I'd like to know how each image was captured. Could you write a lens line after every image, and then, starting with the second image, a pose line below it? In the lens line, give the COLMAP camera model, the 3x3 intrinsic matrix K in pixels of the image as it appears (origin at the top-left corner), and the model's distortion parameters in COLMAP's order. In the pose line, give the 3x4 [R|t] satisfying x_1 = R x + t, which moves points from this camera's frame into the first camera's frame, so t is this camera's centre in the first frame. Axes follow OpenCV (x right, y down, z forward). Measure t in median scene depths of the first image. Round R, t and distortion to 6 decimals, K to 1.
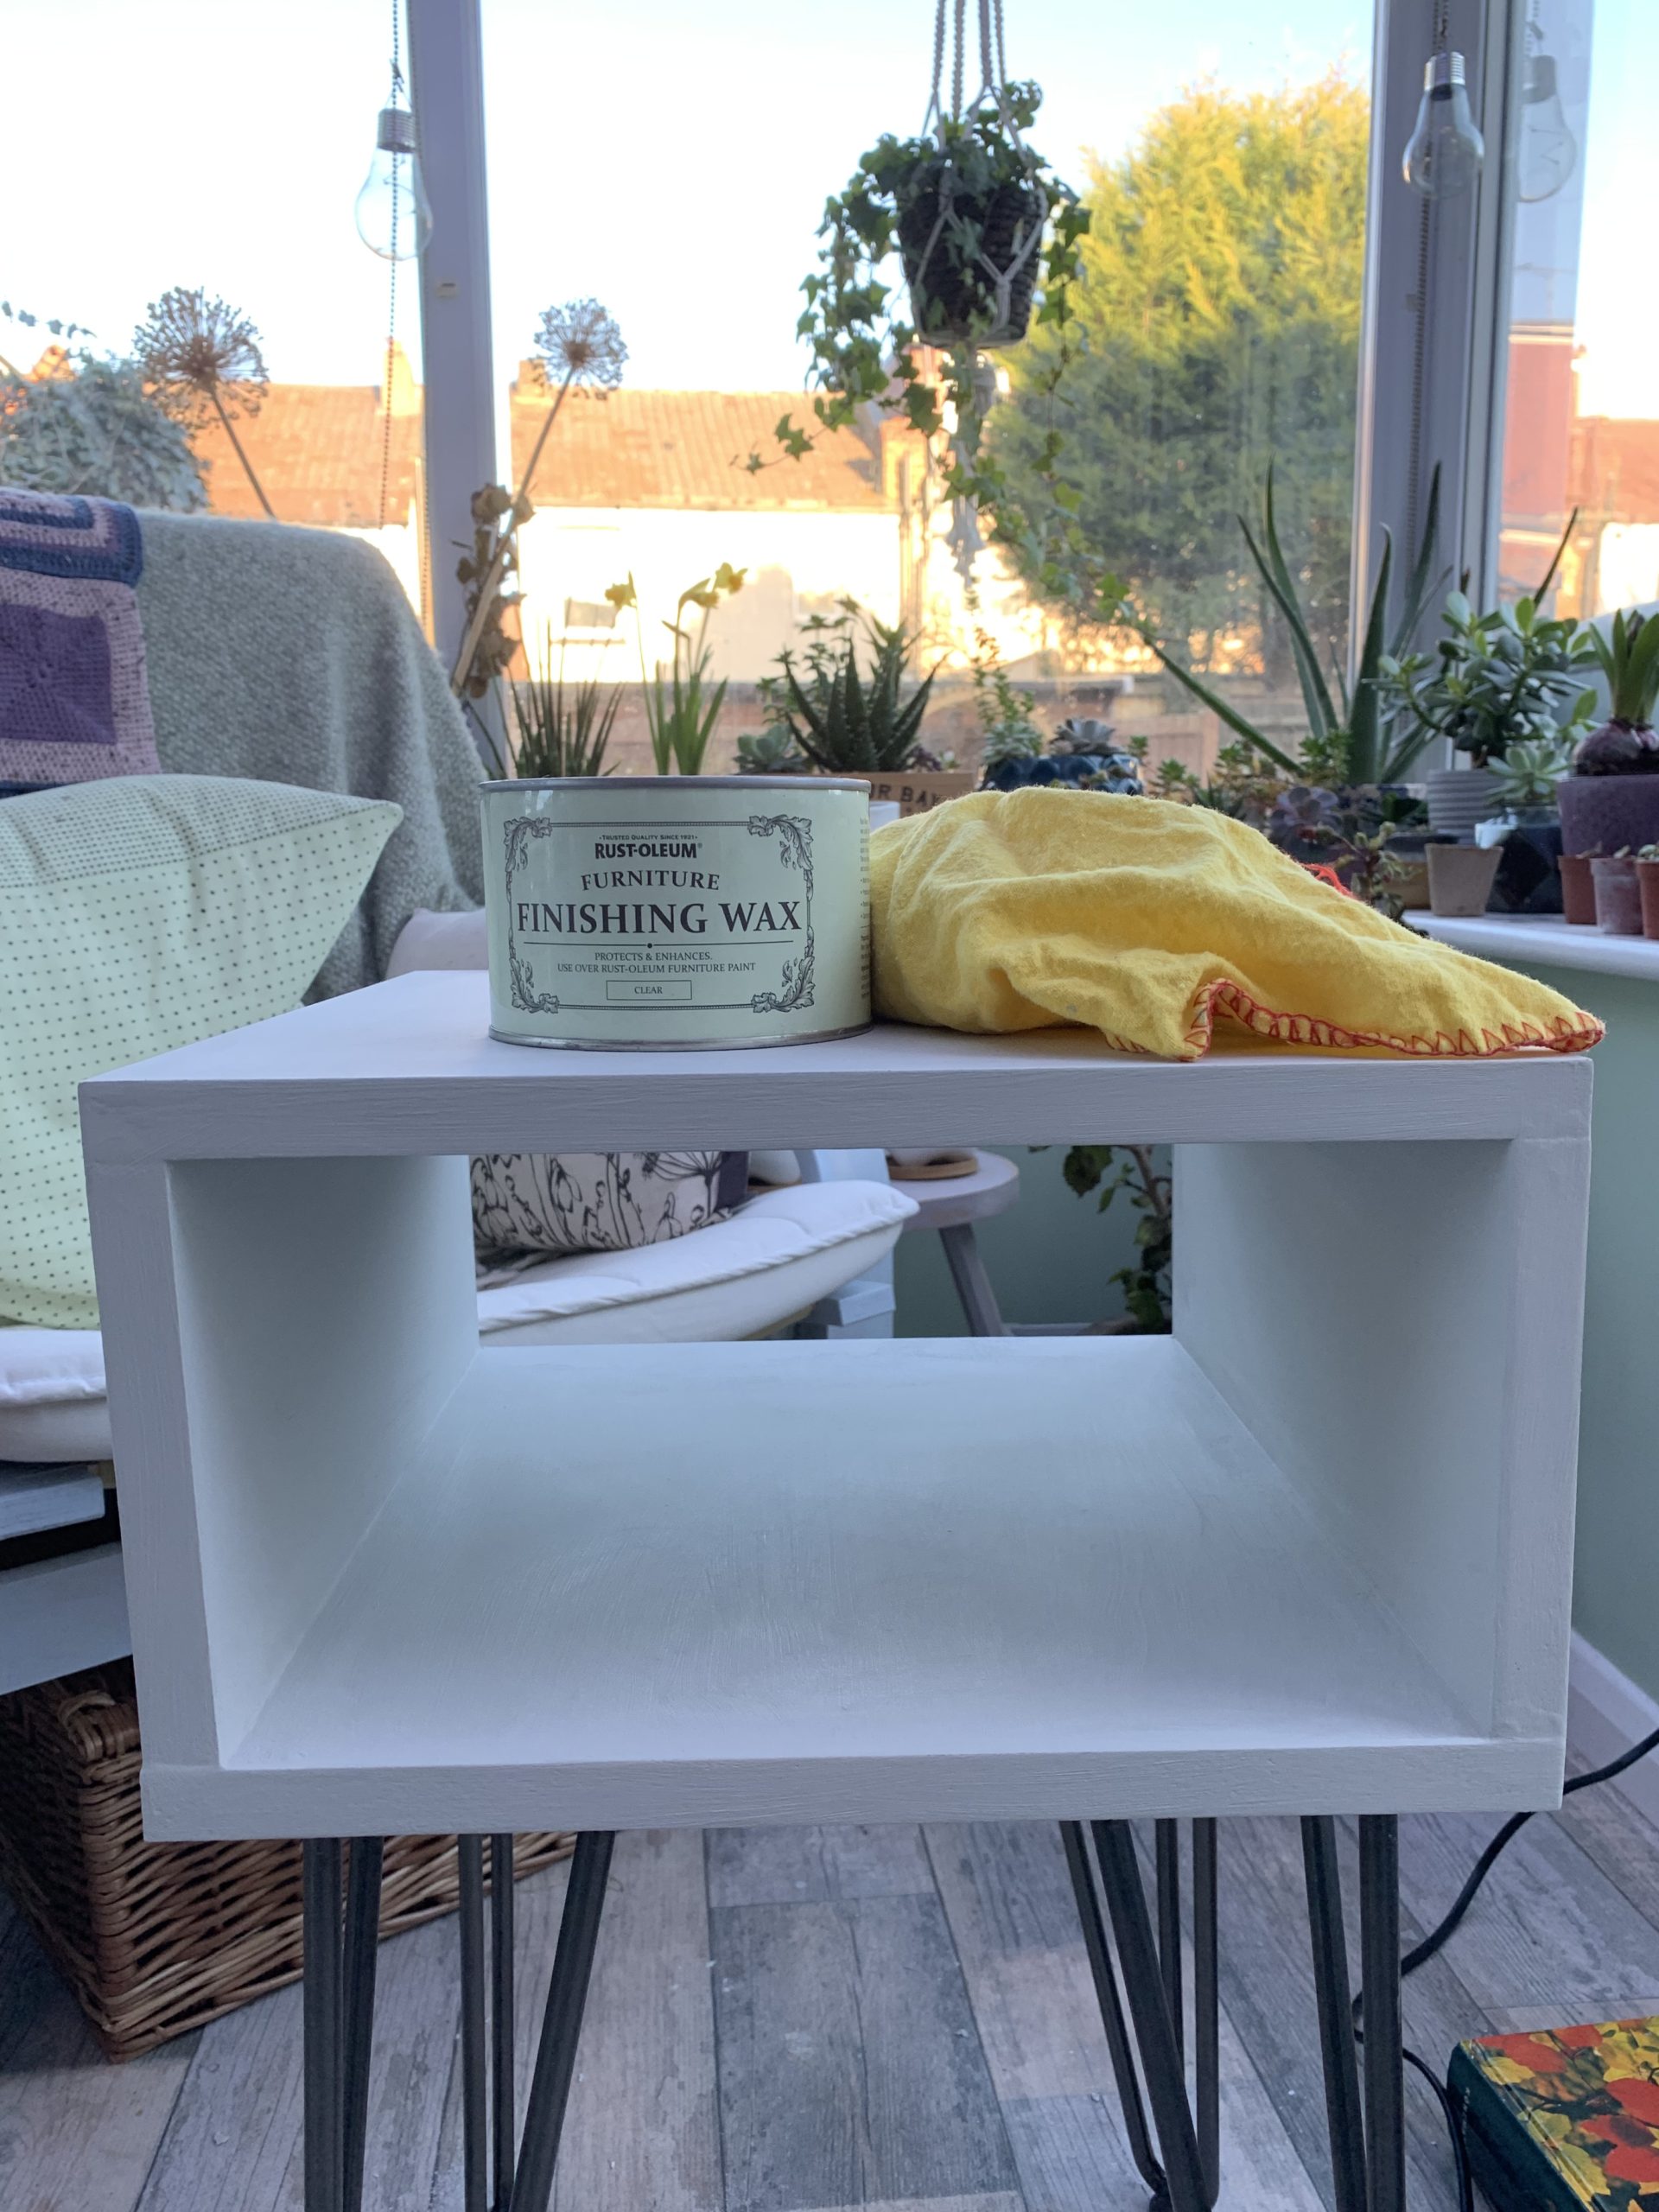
lens RADIAL K [[1714.1, 0, 823.9], [0, 1714.1, 1093.7], [0, 0, 1]] dist [0.000212, -0.000991]
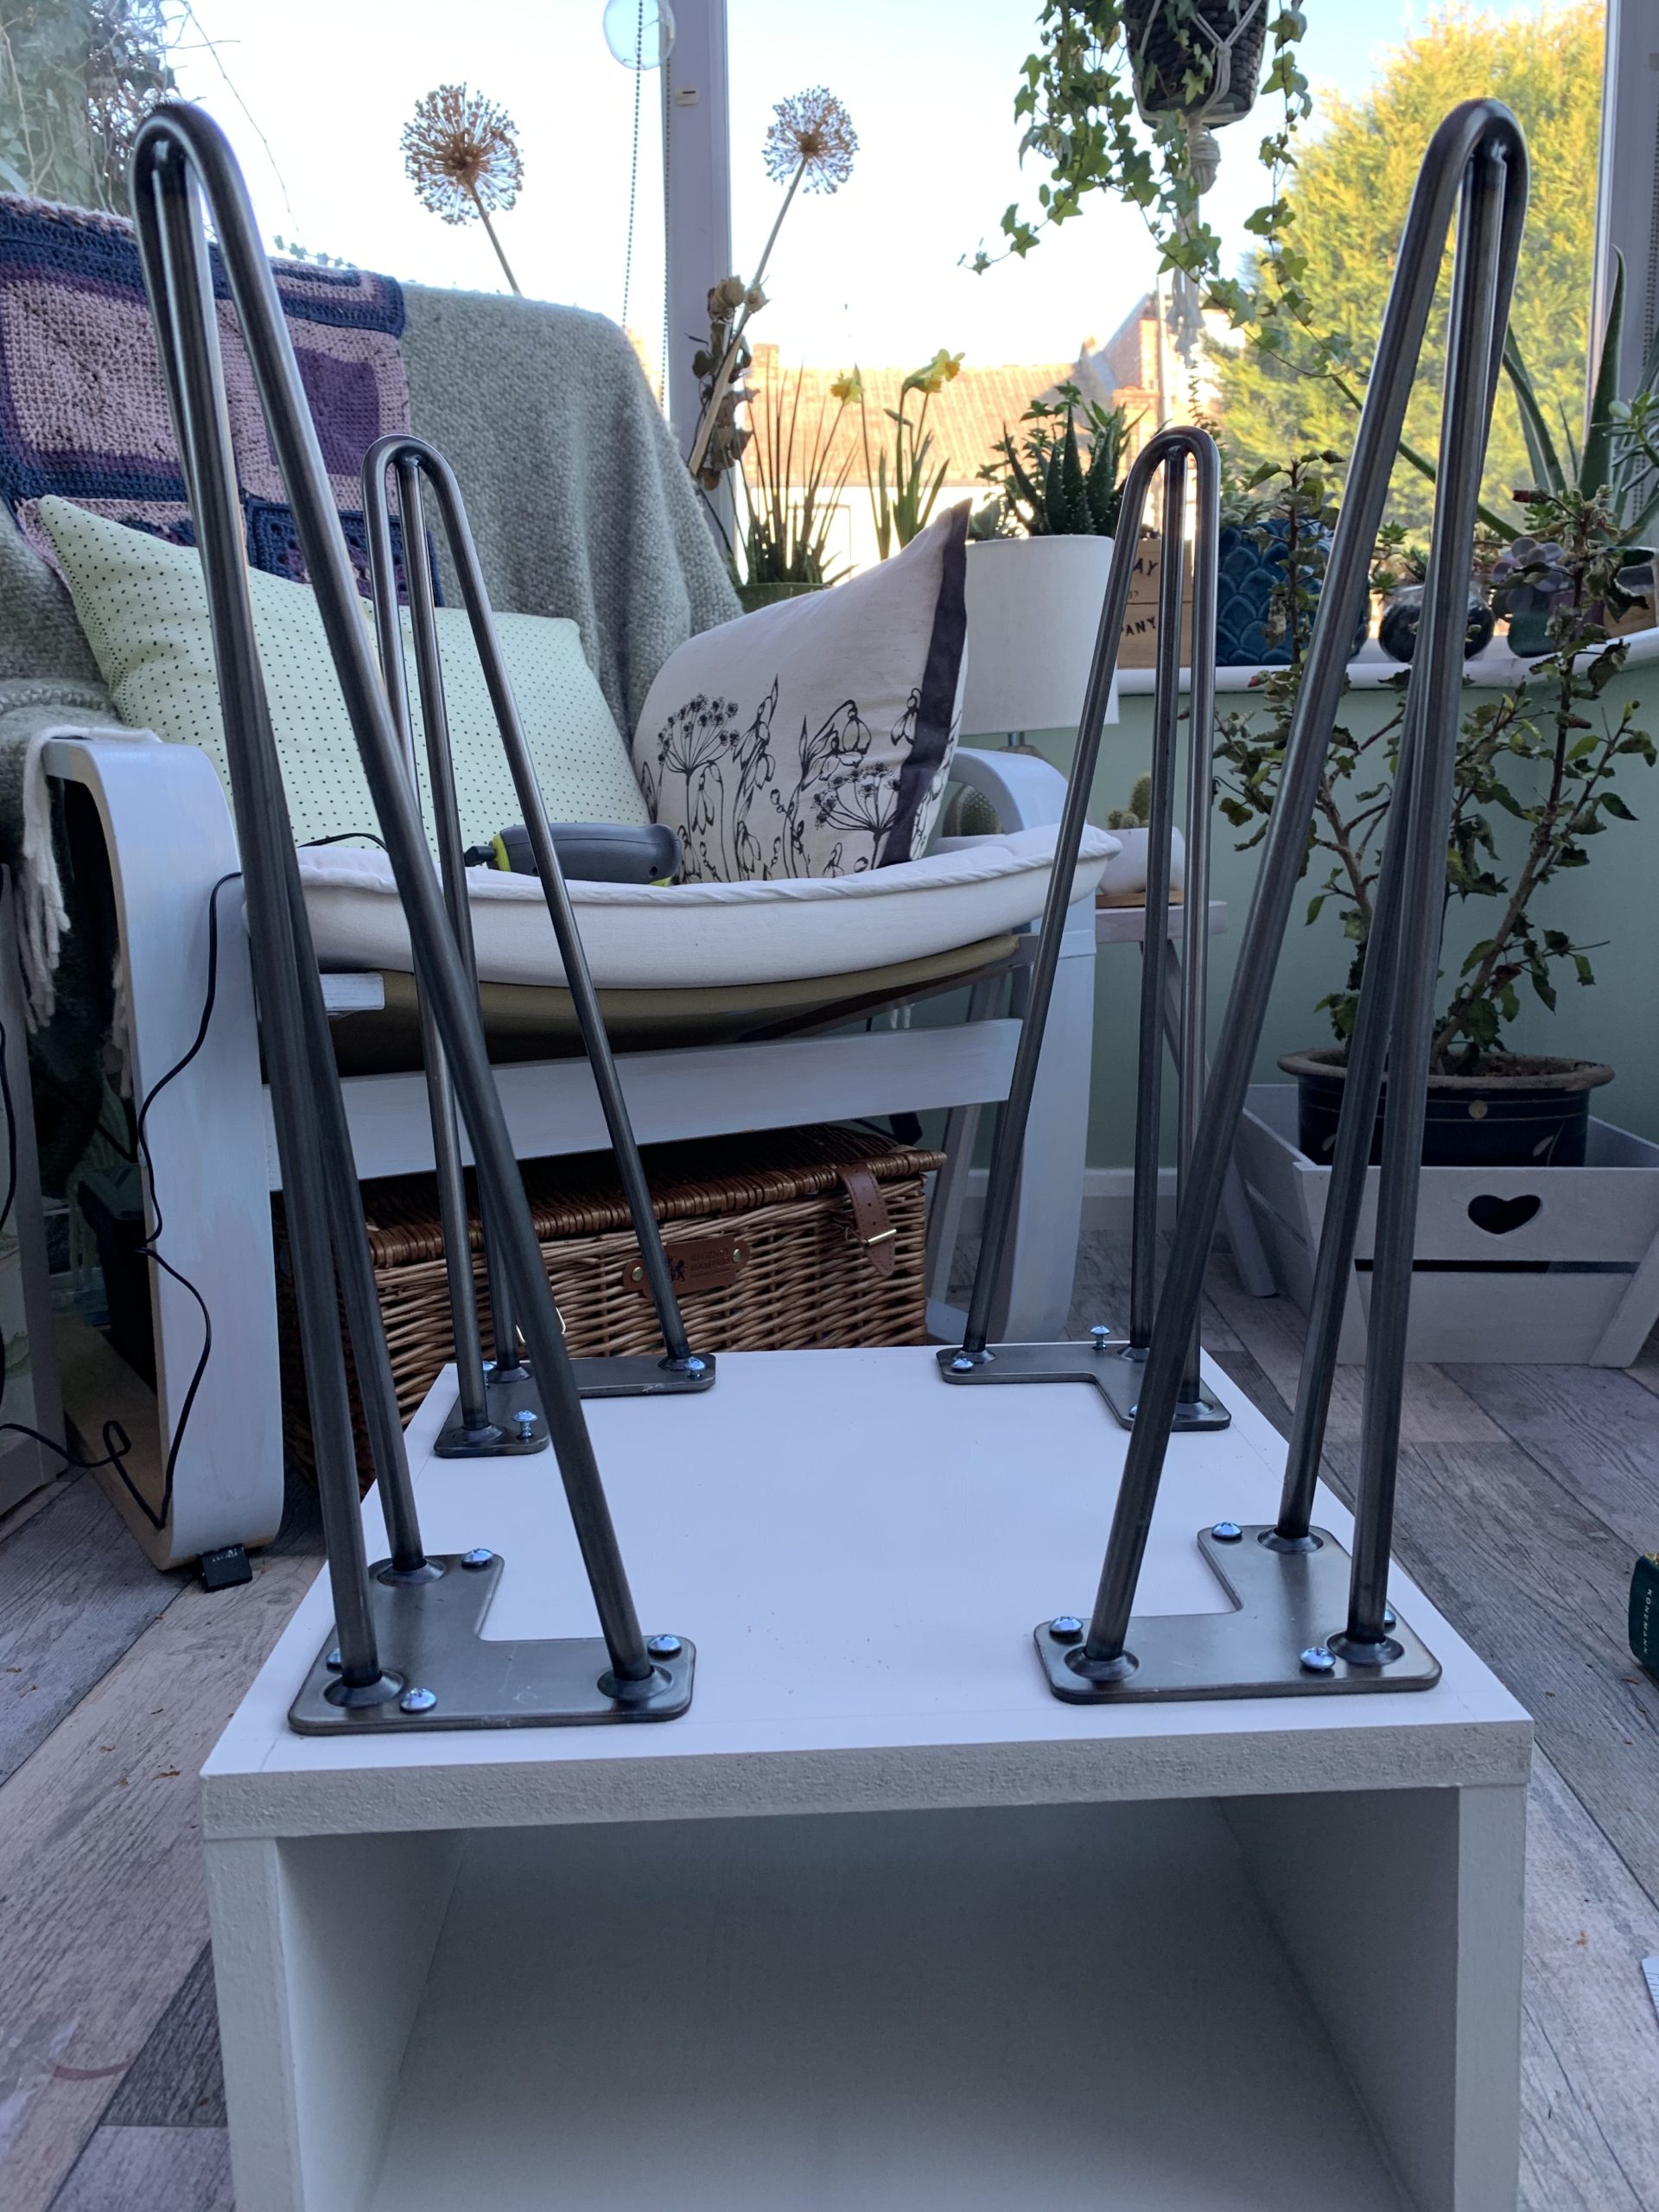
lens RADIAL K [[1714.1, 0, 825.8], [0, 1714.1, 1093.7], [0, 0, 1]] dist [0.000212, -0.000991]
pose [[0.991996, 0.015245, -0.125342, 0.009007], [-0.014238, 0.999859, 0.008927, 0.216235], [0.125460, -0.007071, 0.992073, -0.061085]]
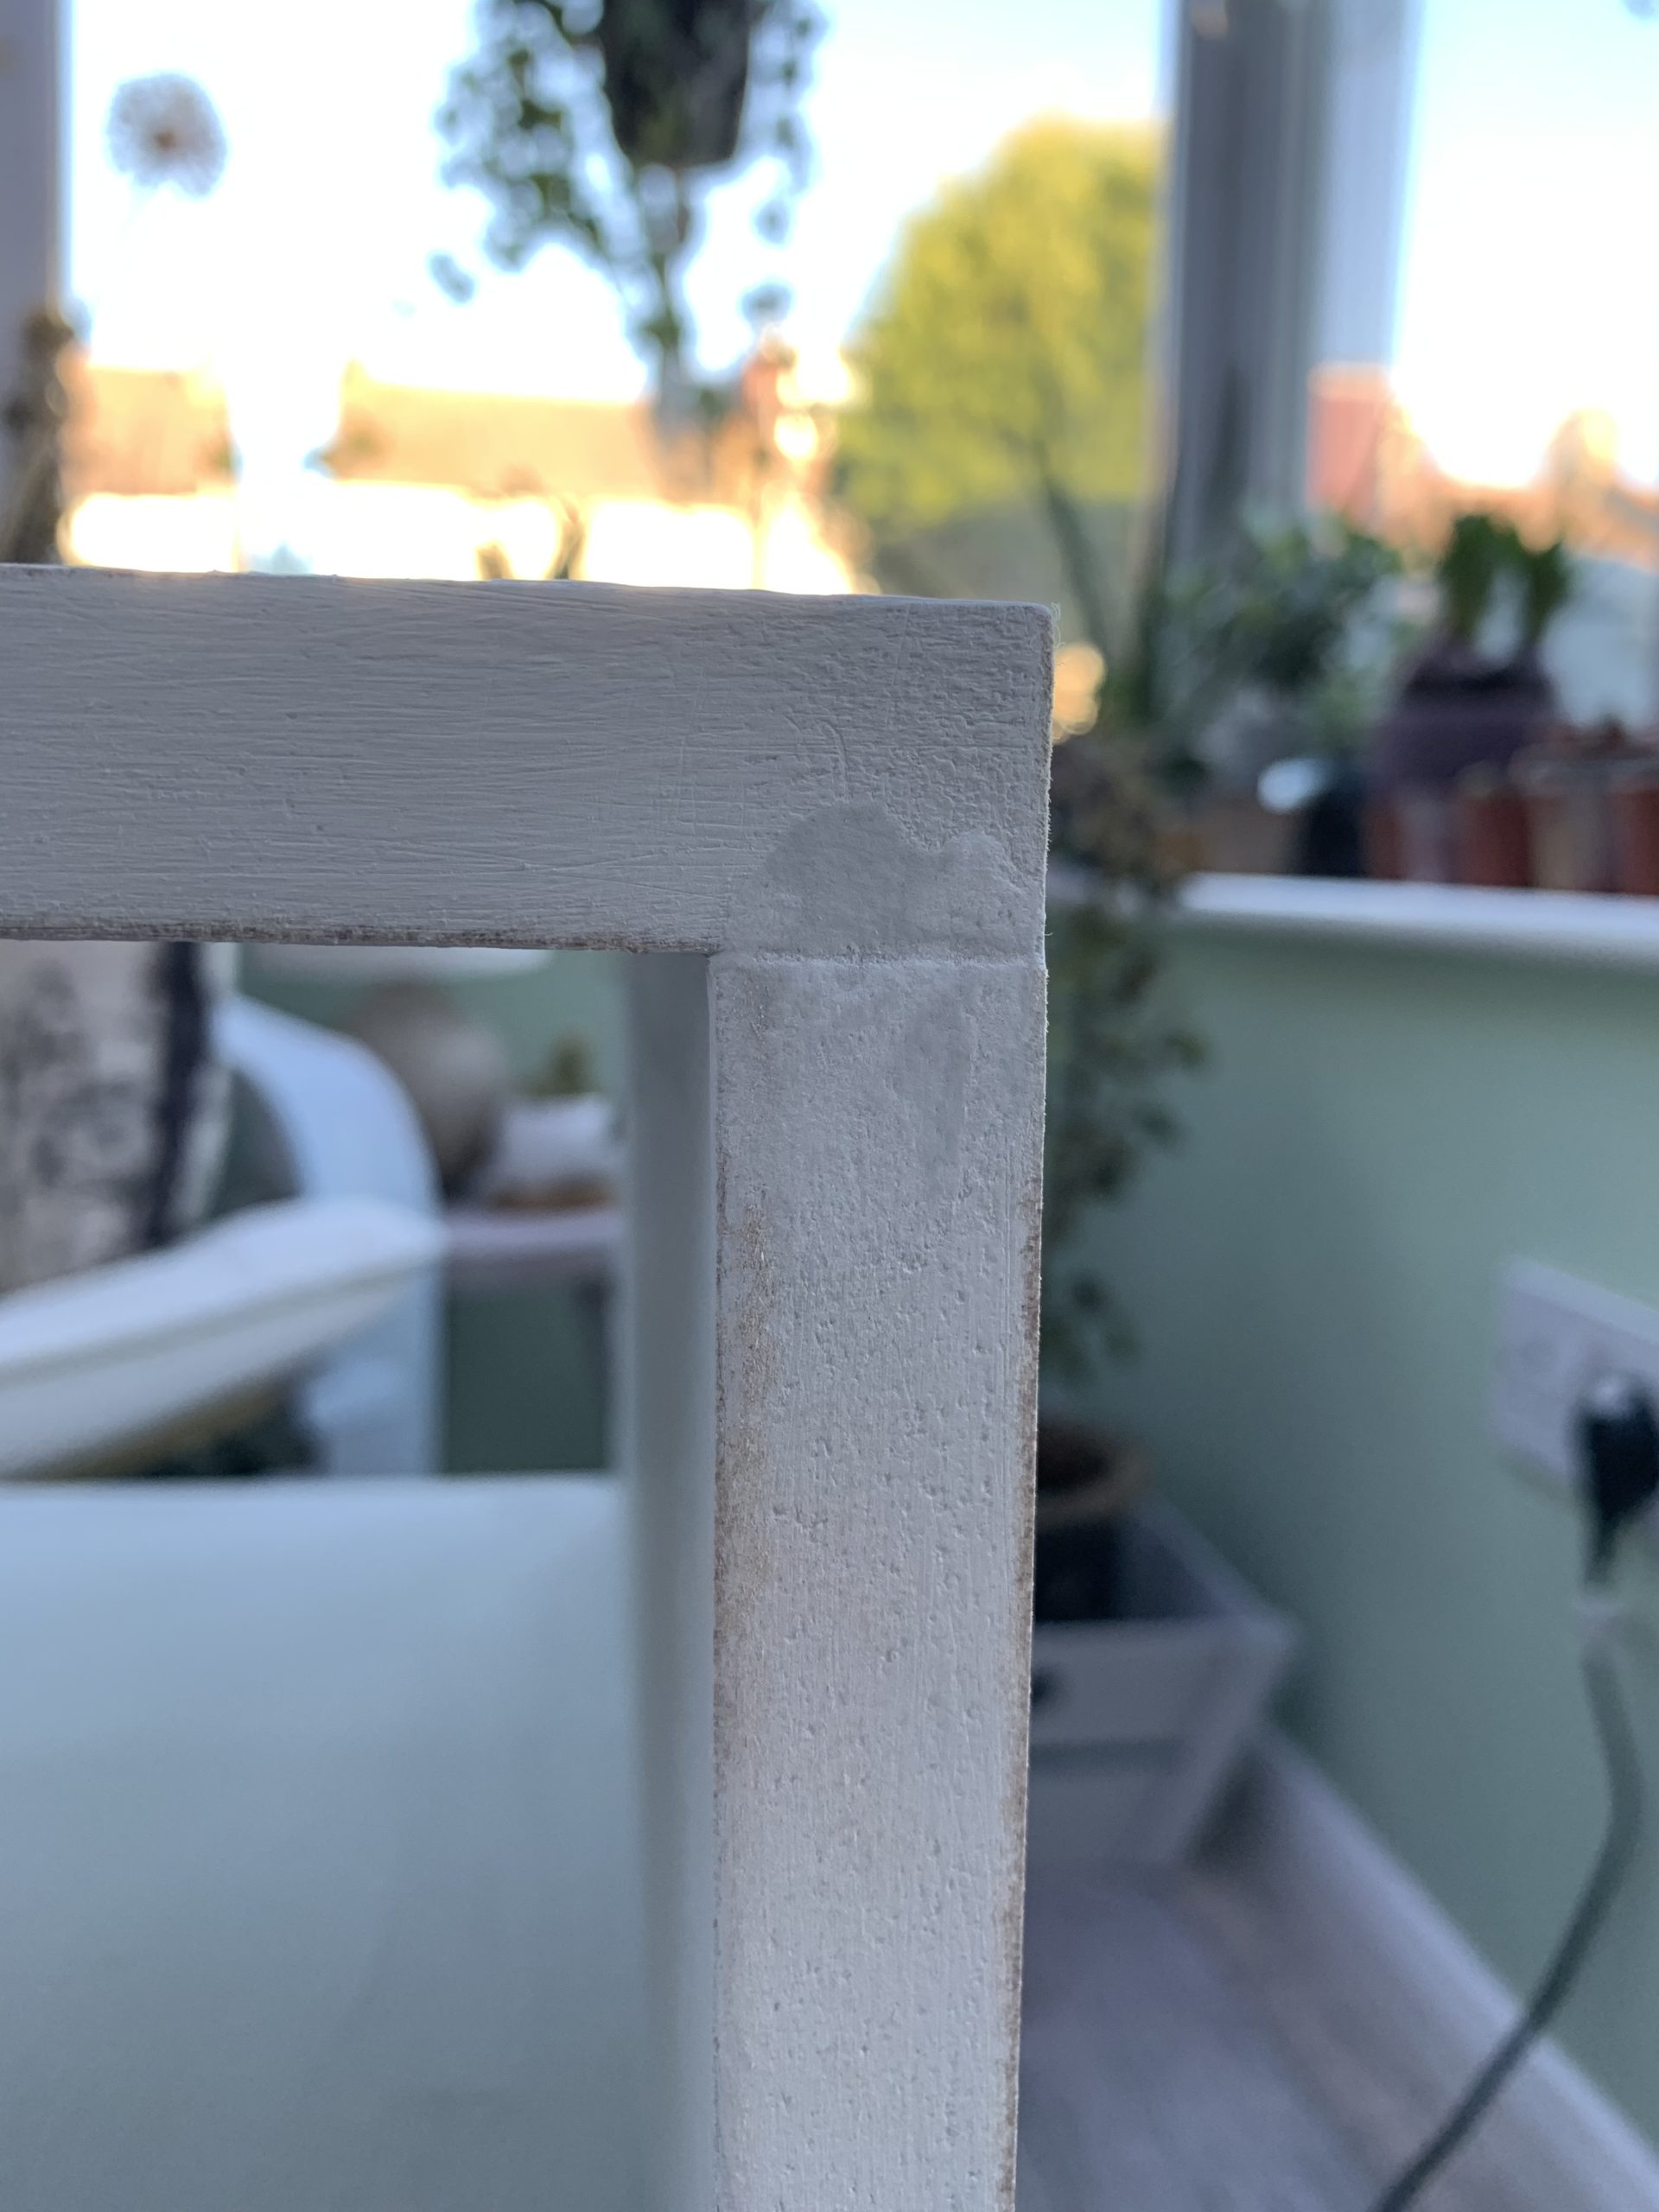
lens RADIAL K [[1714.1, 0, 826.3], [0, 1714.1, 1095.7], [0, 0, 1]] dist [0.000212, -0.000991]
pose [[0.995479, 0.009870, 0.094472, 0.138911], [-0.008667, 0.999876, -0.013142, 0.015936], [-0.094590, 0.012264, 0.995441, 0.311422]]
